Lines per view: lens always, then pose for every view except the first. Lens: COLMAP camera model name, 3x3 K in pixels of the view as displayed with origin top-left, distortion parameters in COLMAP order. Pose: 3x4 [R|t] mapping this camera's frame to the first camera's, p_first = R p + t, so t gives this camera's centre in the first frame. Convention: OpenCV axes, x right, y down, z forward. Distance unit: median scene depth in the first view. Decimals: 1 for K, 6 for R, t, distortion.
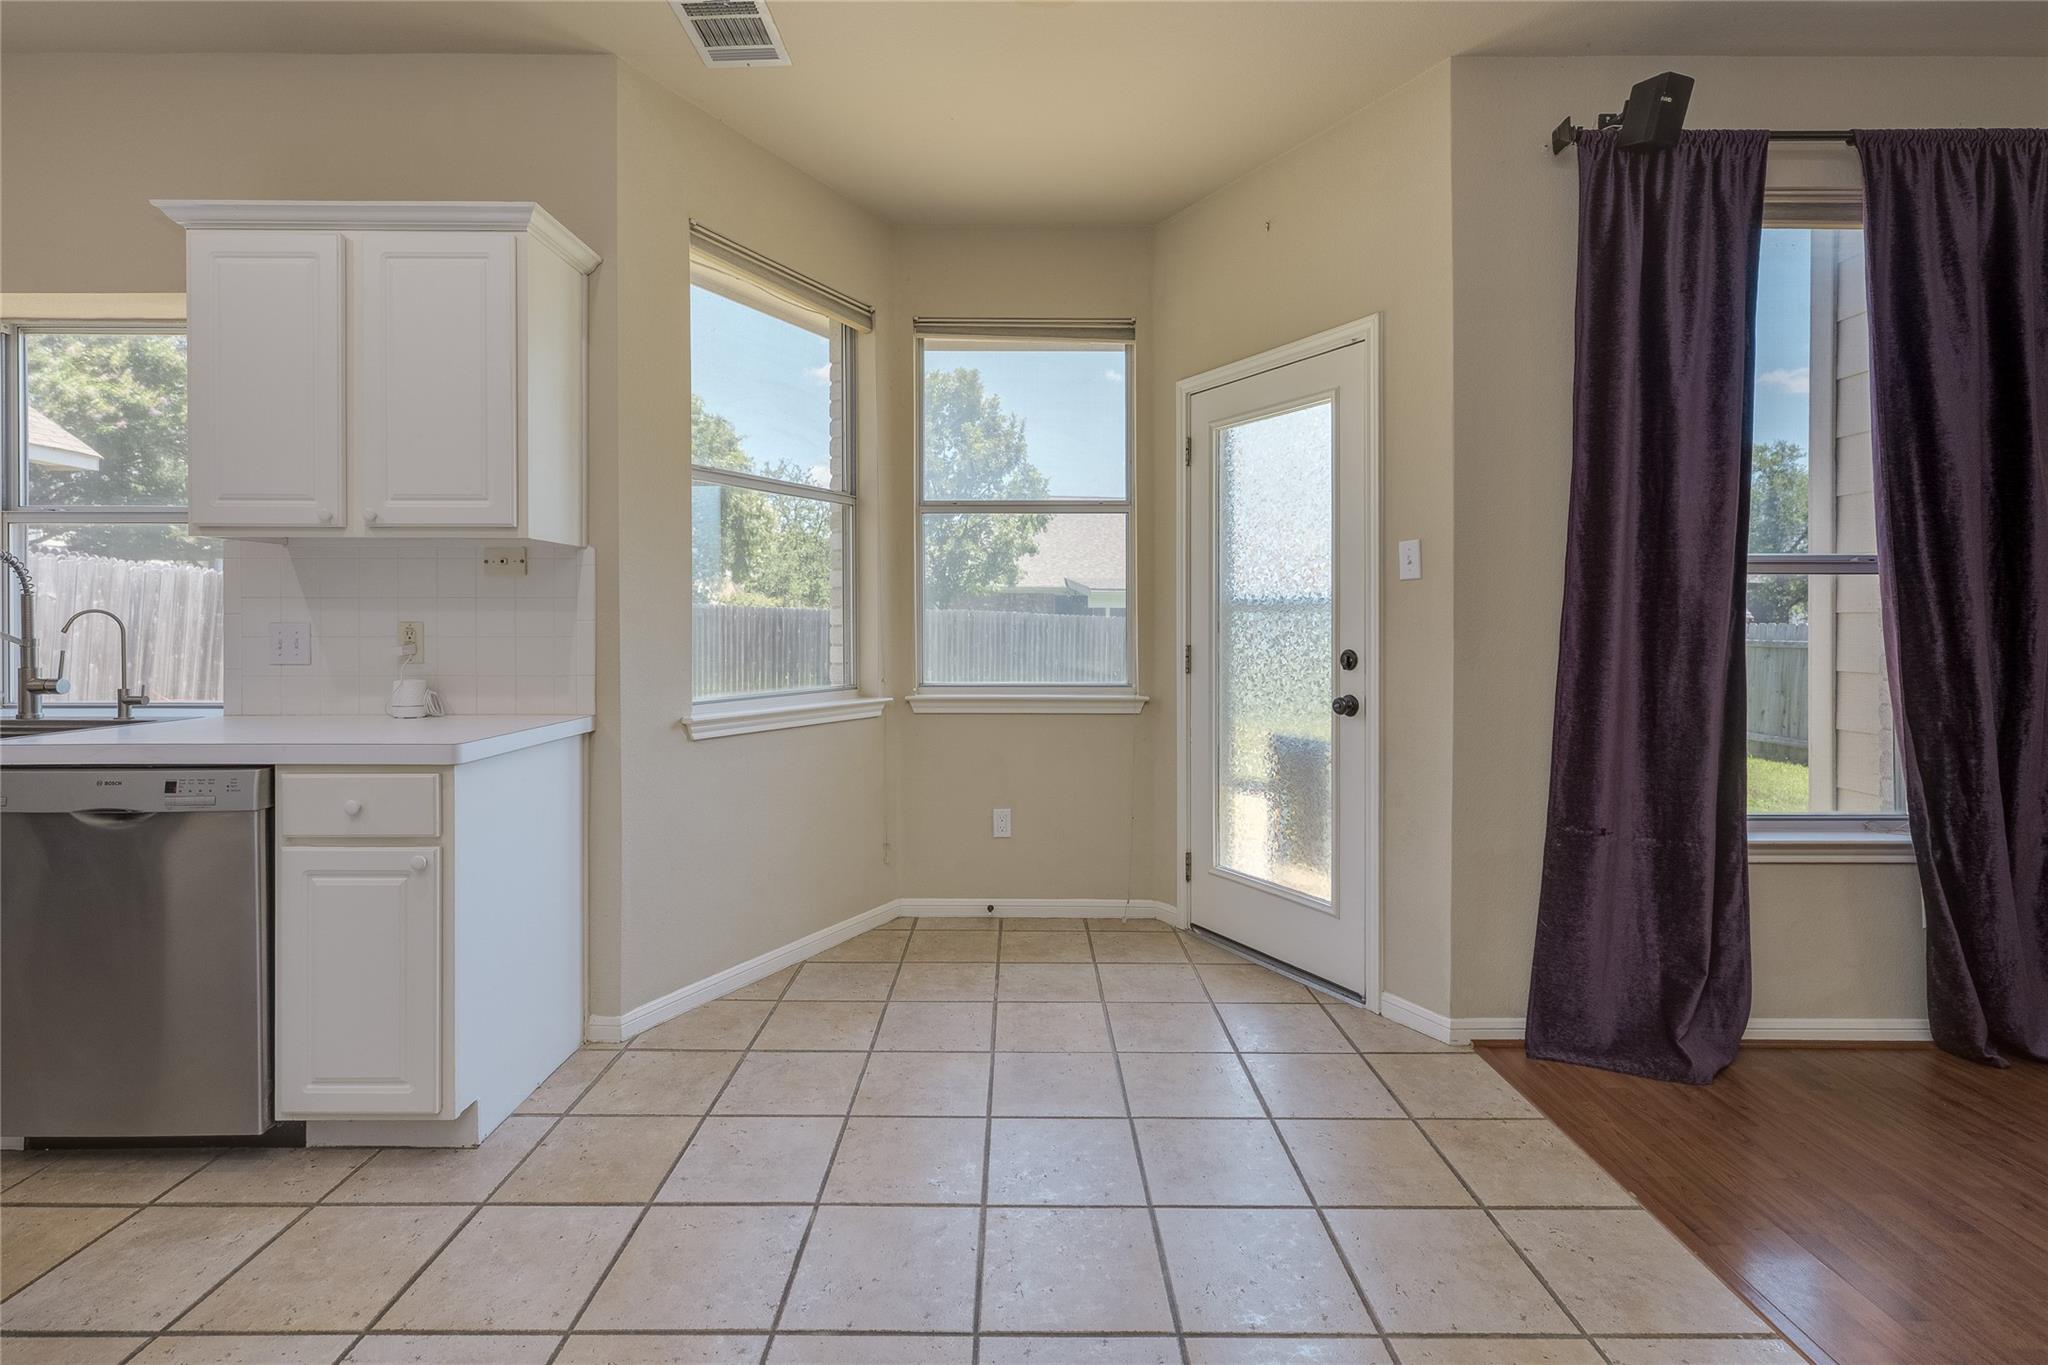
lens RADIAL K [[926.4, 0, 1010.9], [0, 926.4, 624.6], [0, 0, 1]] dist [0.001303, -0.000014]
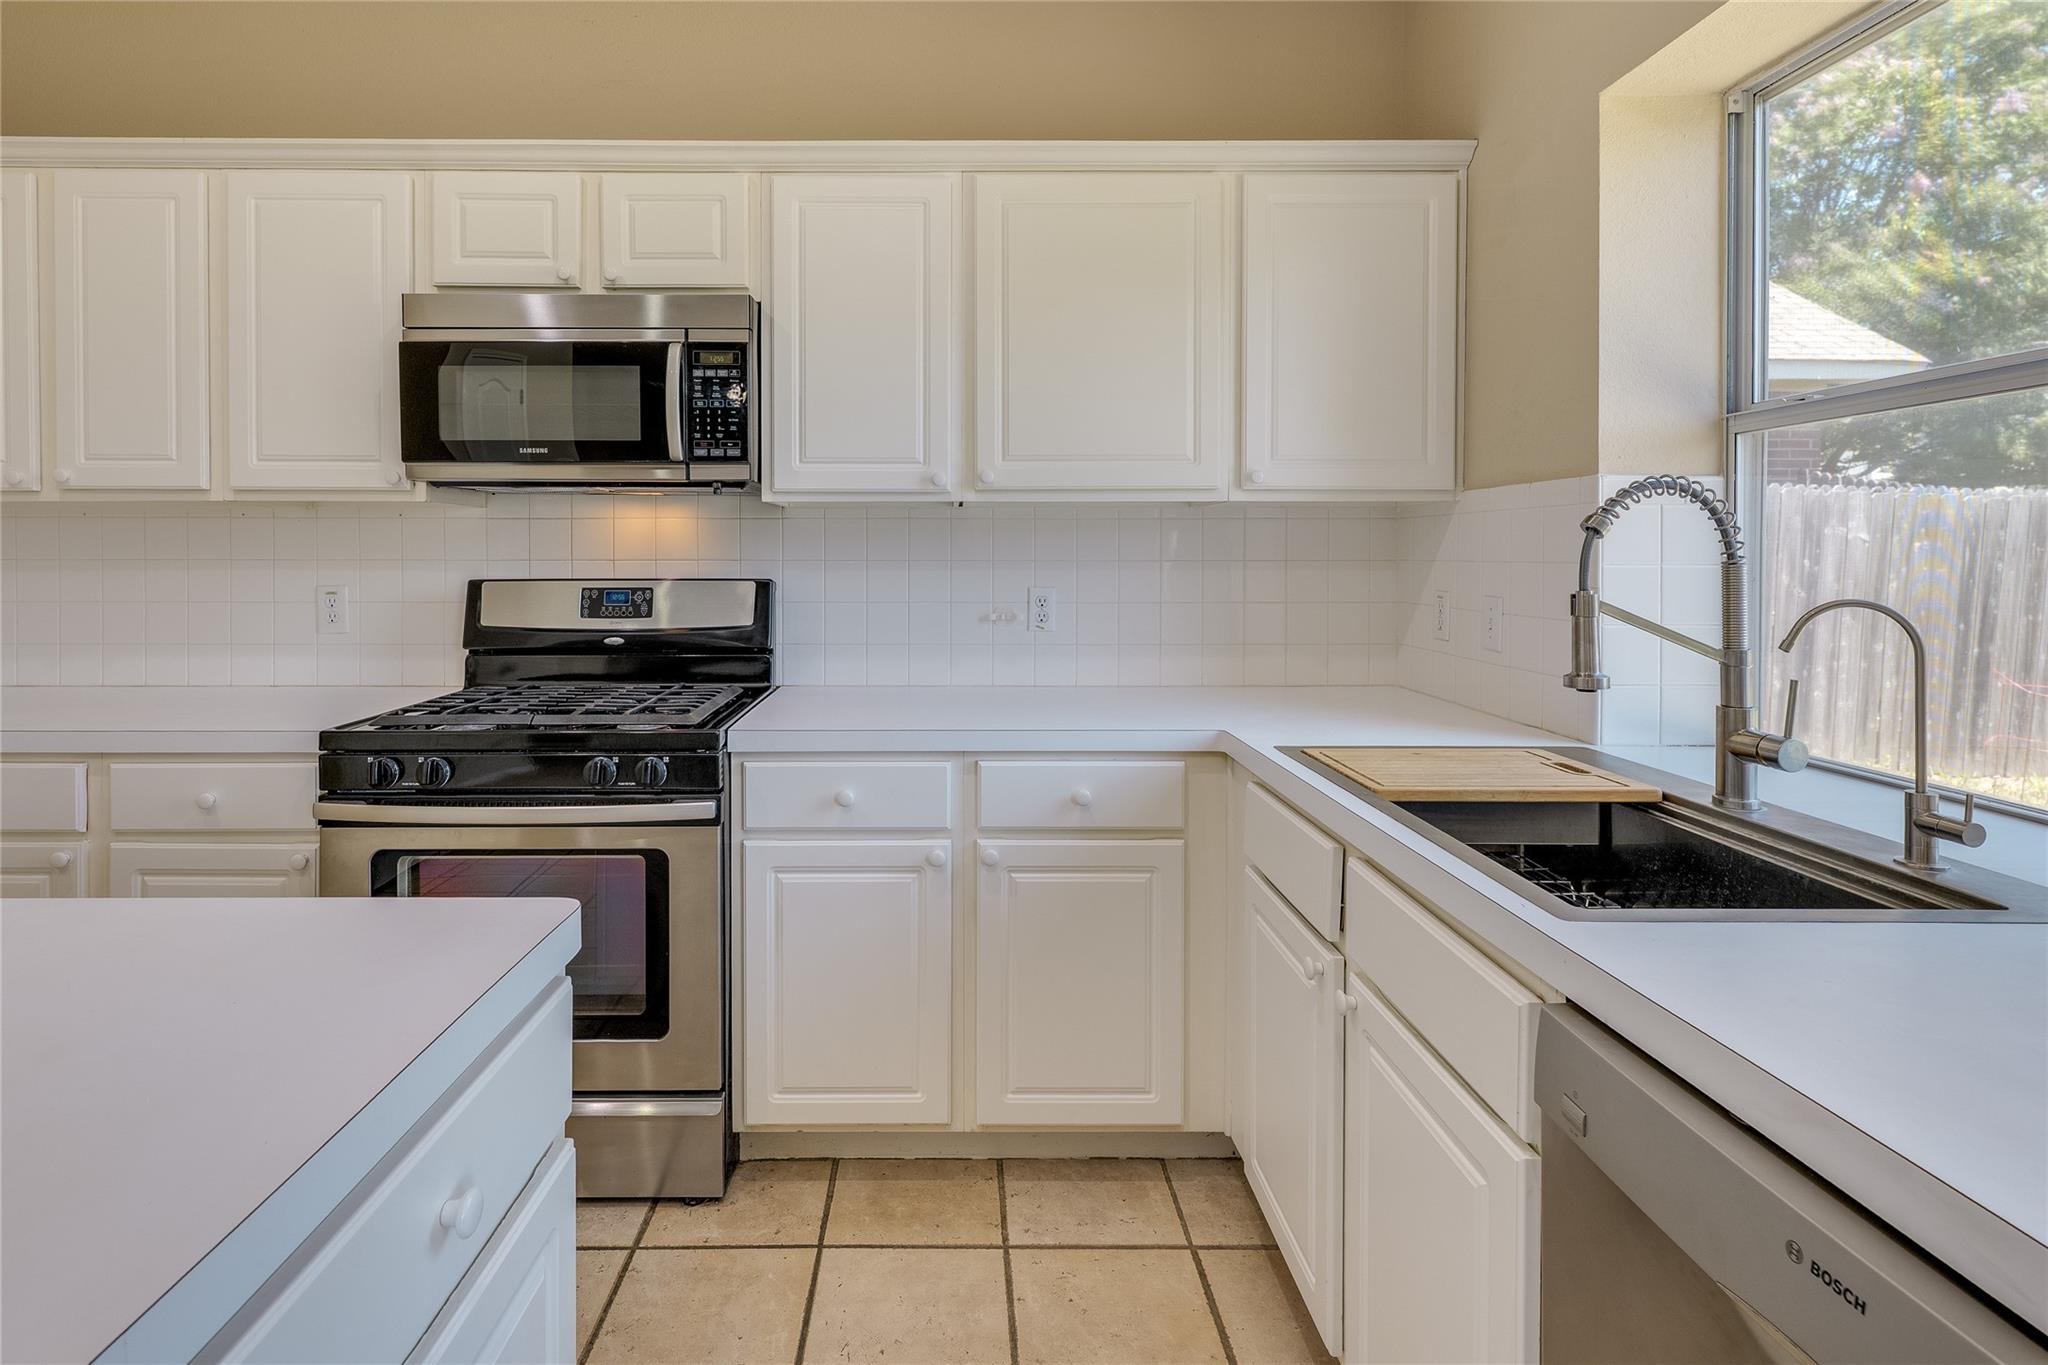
lens RADIAL K [[987.2, 0, 950.1], [0, 987.2, 564.3], [0, 0, 1]] dist [0.000721, -0.000184]
pose [[0.010314, 0.006486, -0.999926, -0.525259], [-0.002842, 0.999975, 0.006457, -0.033262], [0.999943, 0.002775, 0.010332, 0.566890]]
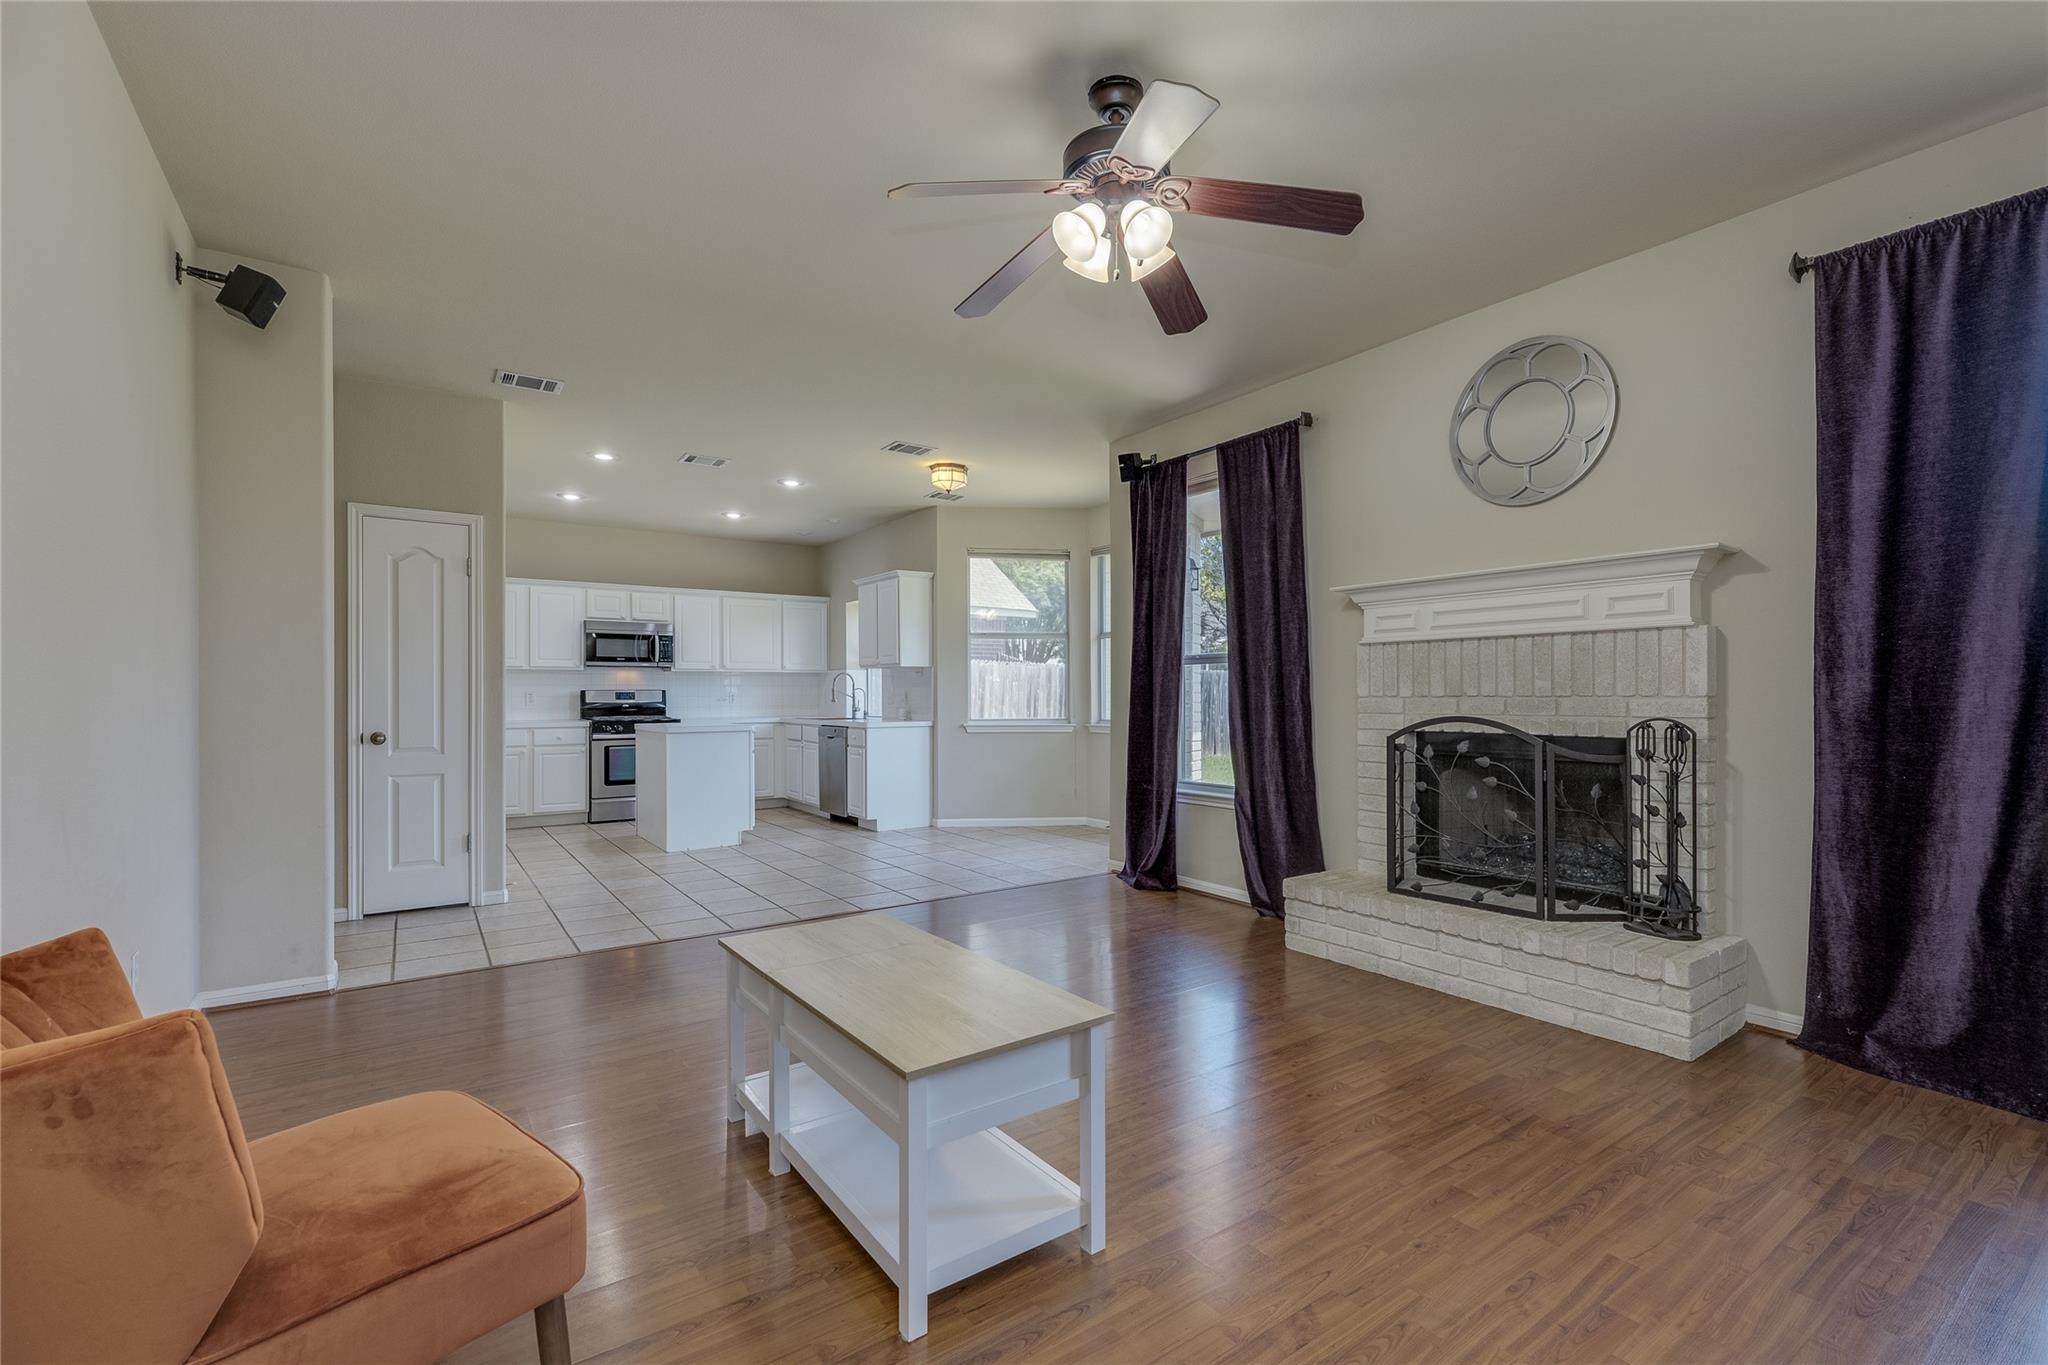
lens RADIAL K [[839.3, 0, 1028.7], [0, 839.3, 693.3], [0, 0, 1]] dist [0.000552, -0.000969]
pose [[0.583725, -0.003291, -0.811945, 2.077407], [0.003163, 0.999993, -0.001779, 0.012309], [0.811945, -0.001529, 0.583732, -0.390161]]
